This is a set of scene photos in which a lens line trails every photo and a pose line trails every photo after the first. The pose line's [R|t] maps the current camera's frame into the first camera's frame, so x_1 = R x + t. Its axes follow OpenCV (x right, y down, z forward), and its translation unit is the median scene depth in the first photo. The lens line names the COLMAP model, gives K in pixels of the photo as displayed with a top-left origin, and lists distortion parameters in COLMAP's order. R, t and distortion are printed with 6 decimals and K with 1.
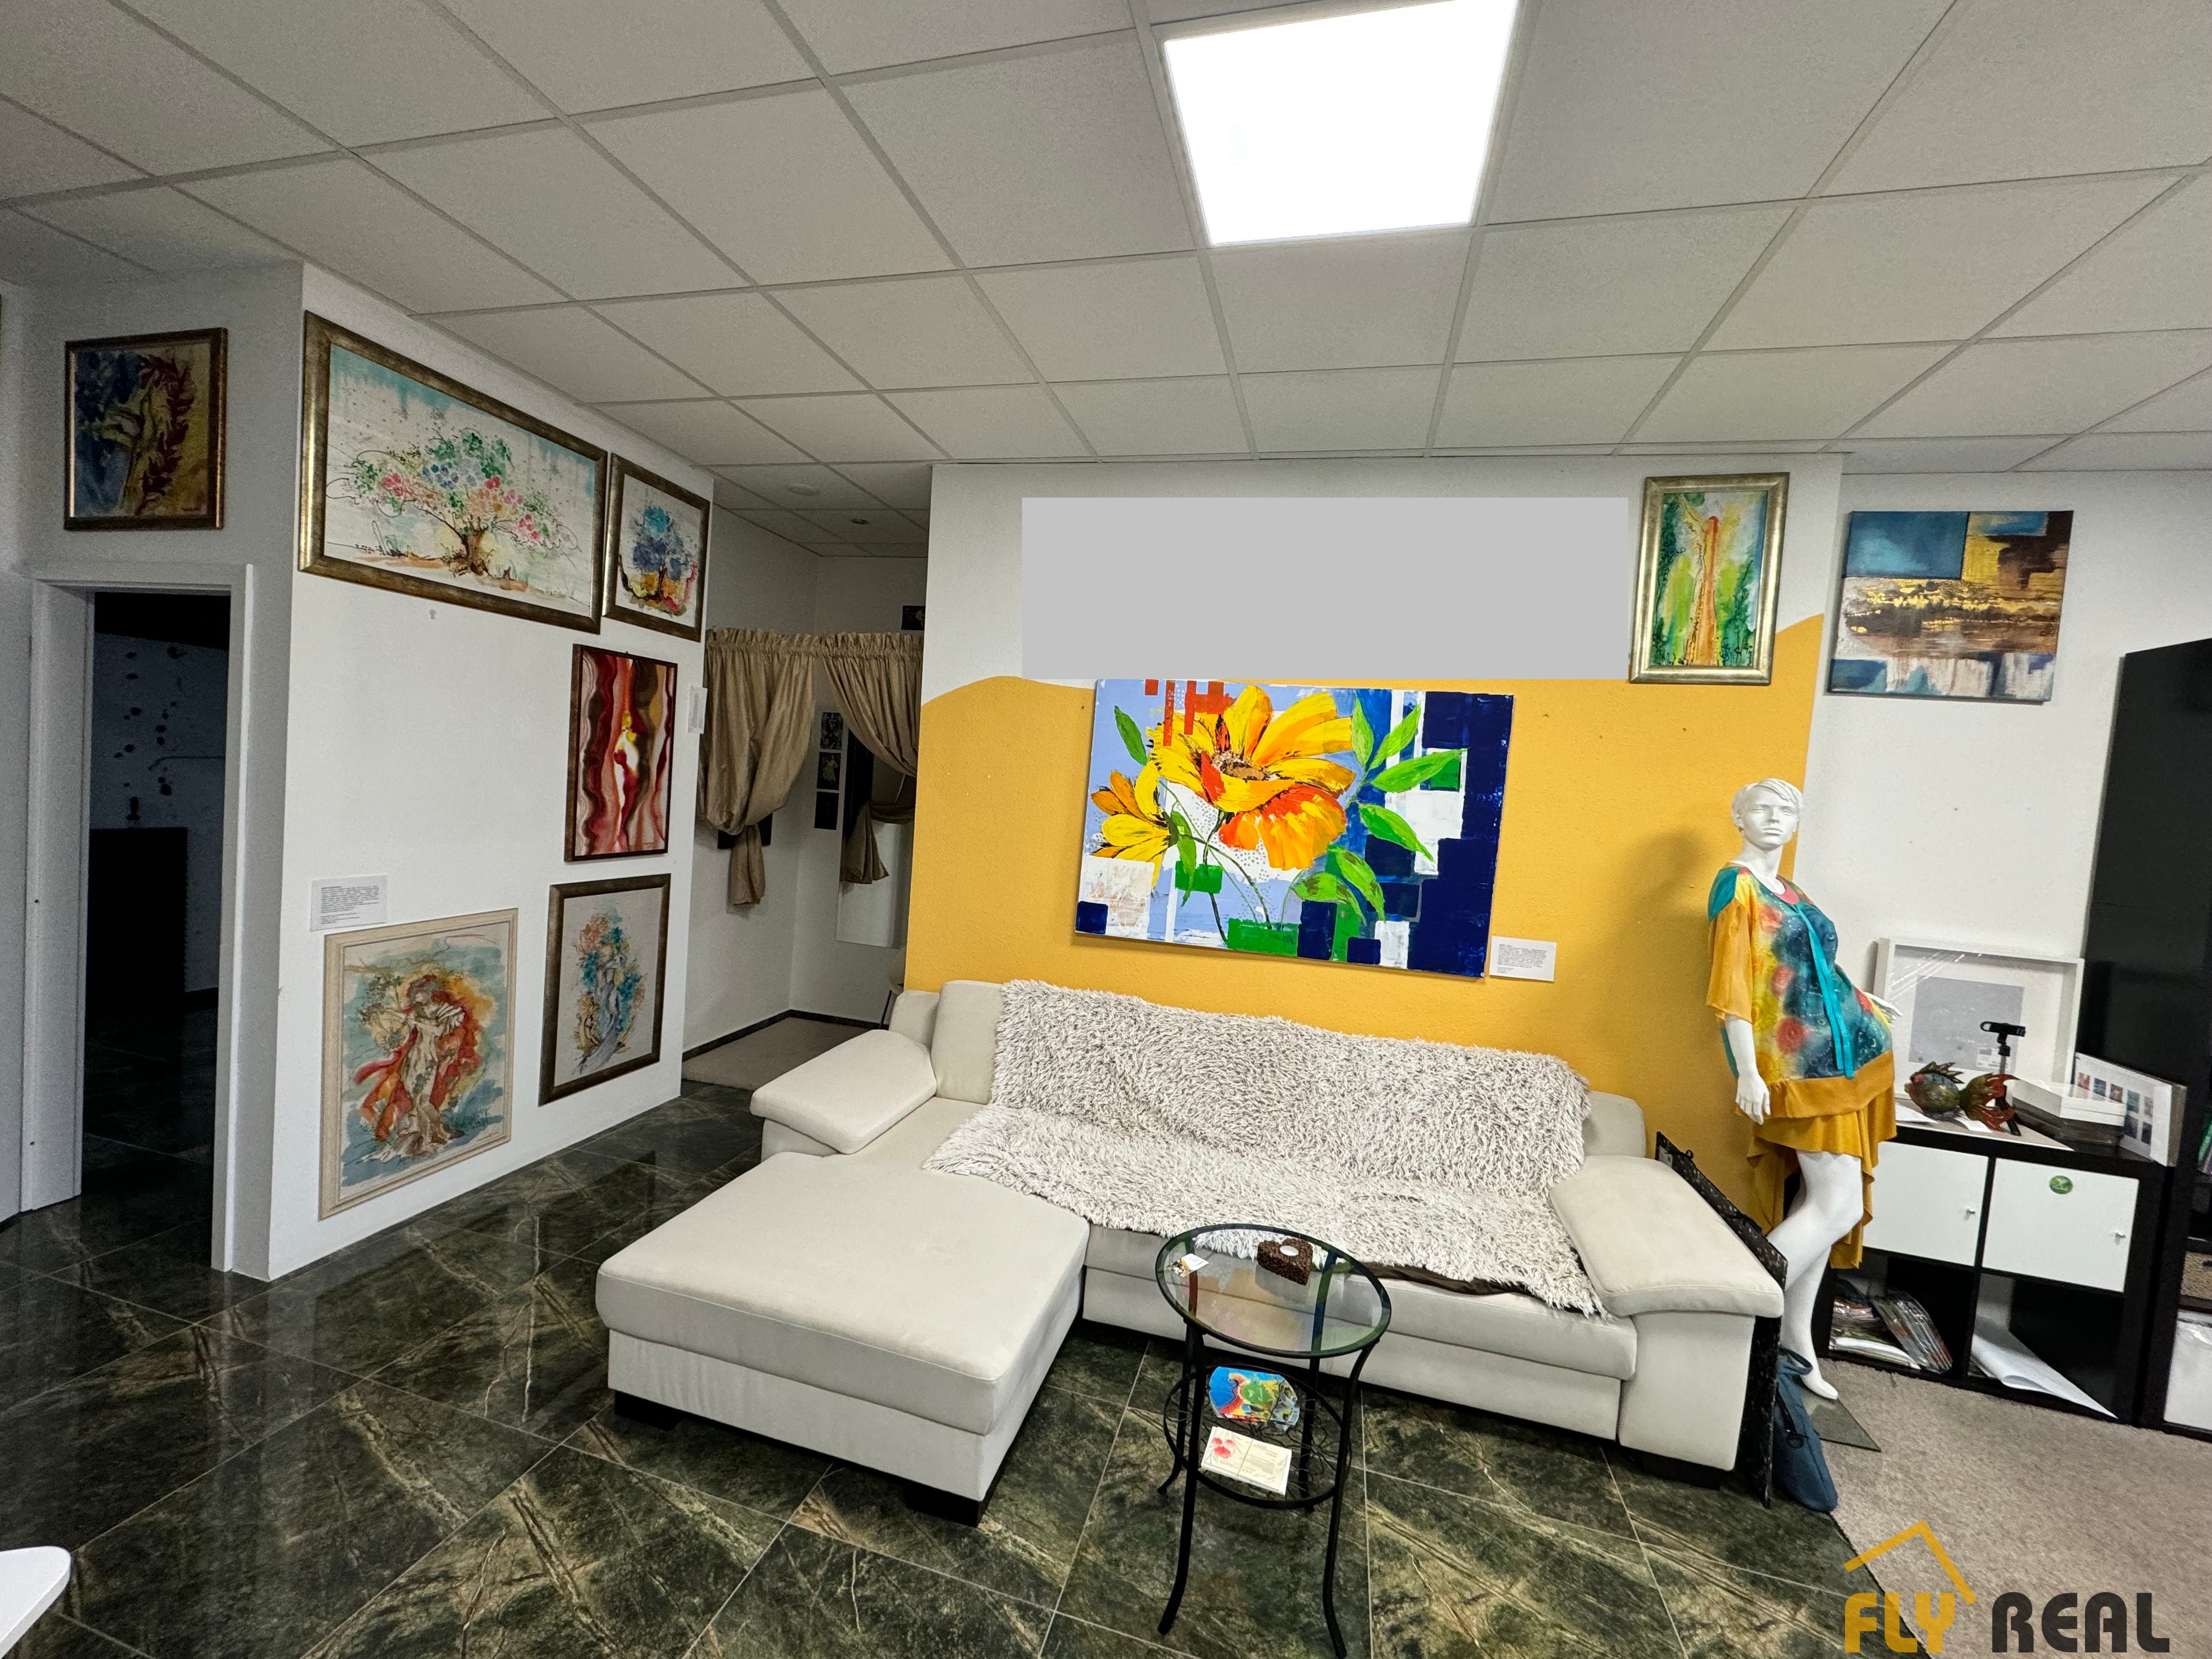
lens RADIAL K [[879.5, 0, 1115.1], [0, 879.5, 824.2], [0, 0, 1]] dist [-0.002638, 0.000591]
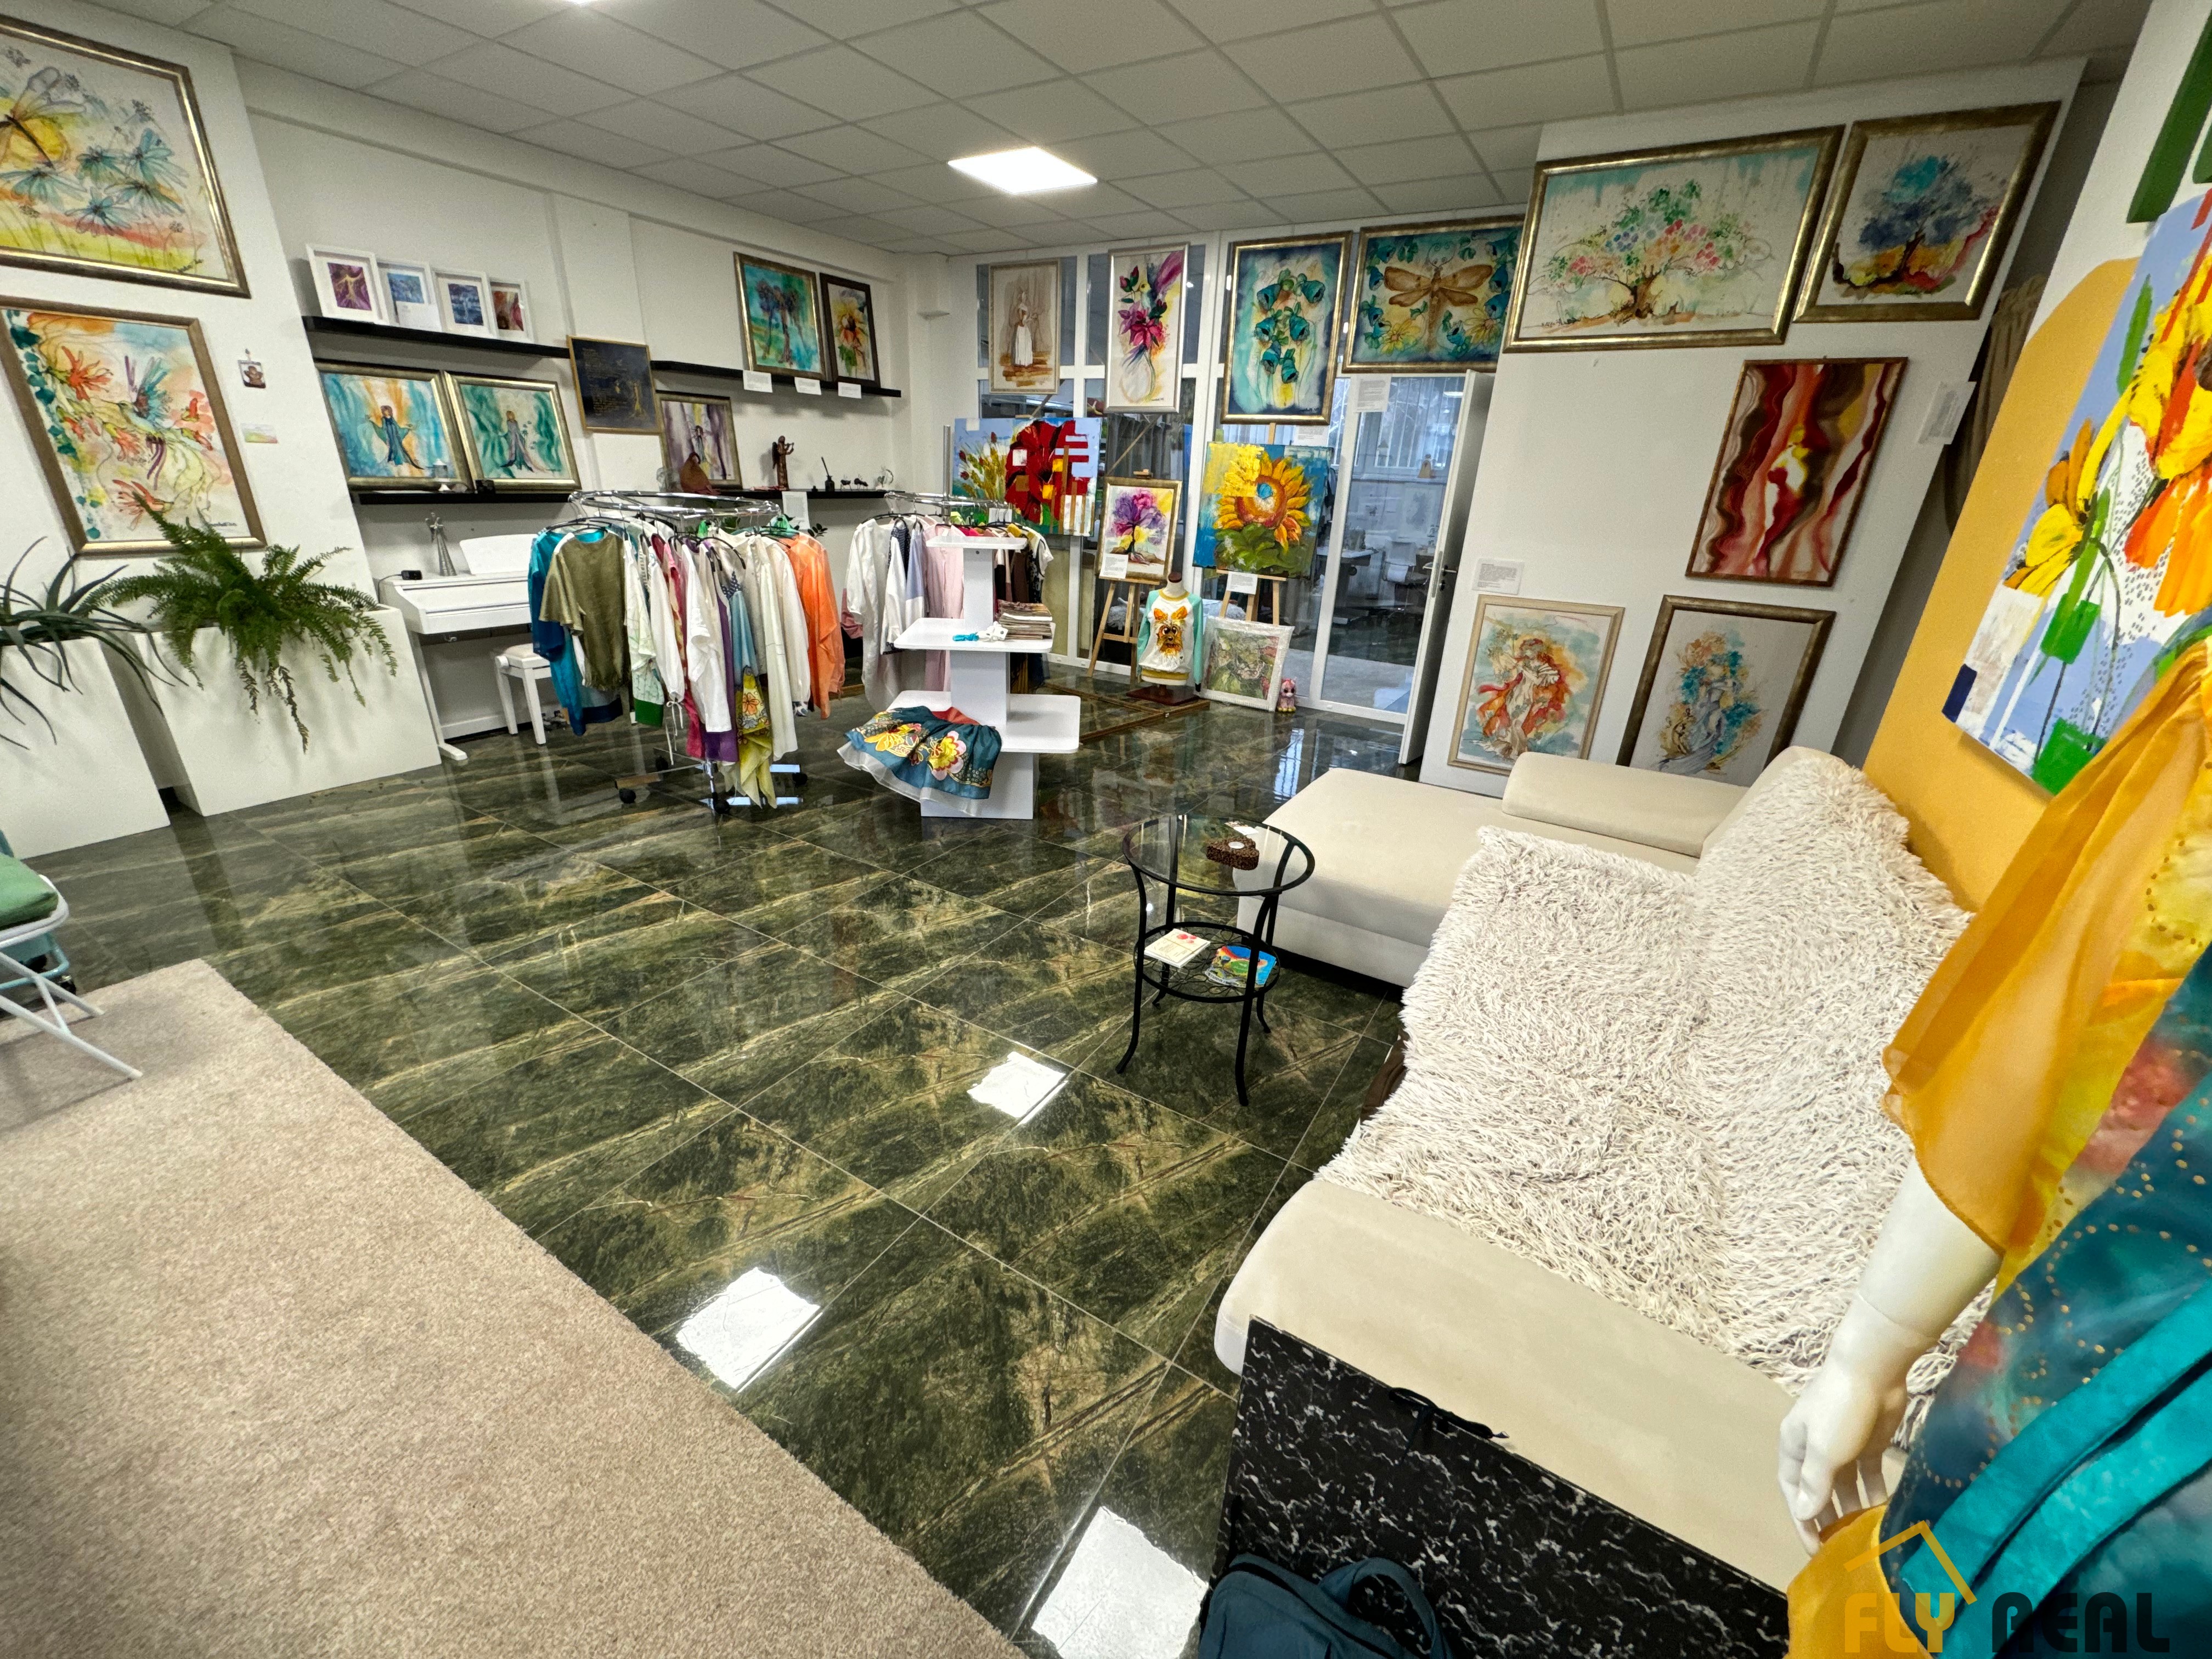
lens RADIAL K [[879.5, 0, 1099.0], [0, 879.5, 834.0], [0, 0, 1]] dist [-0.002638, 0.000591]
pose [[-0.292249, 0.284615, -0.913009, 0.731949], [-0.108073, 0.938744, 0.327231, 0.066555], [0.950216, 0.194305, -0.243588, 0.627028]]
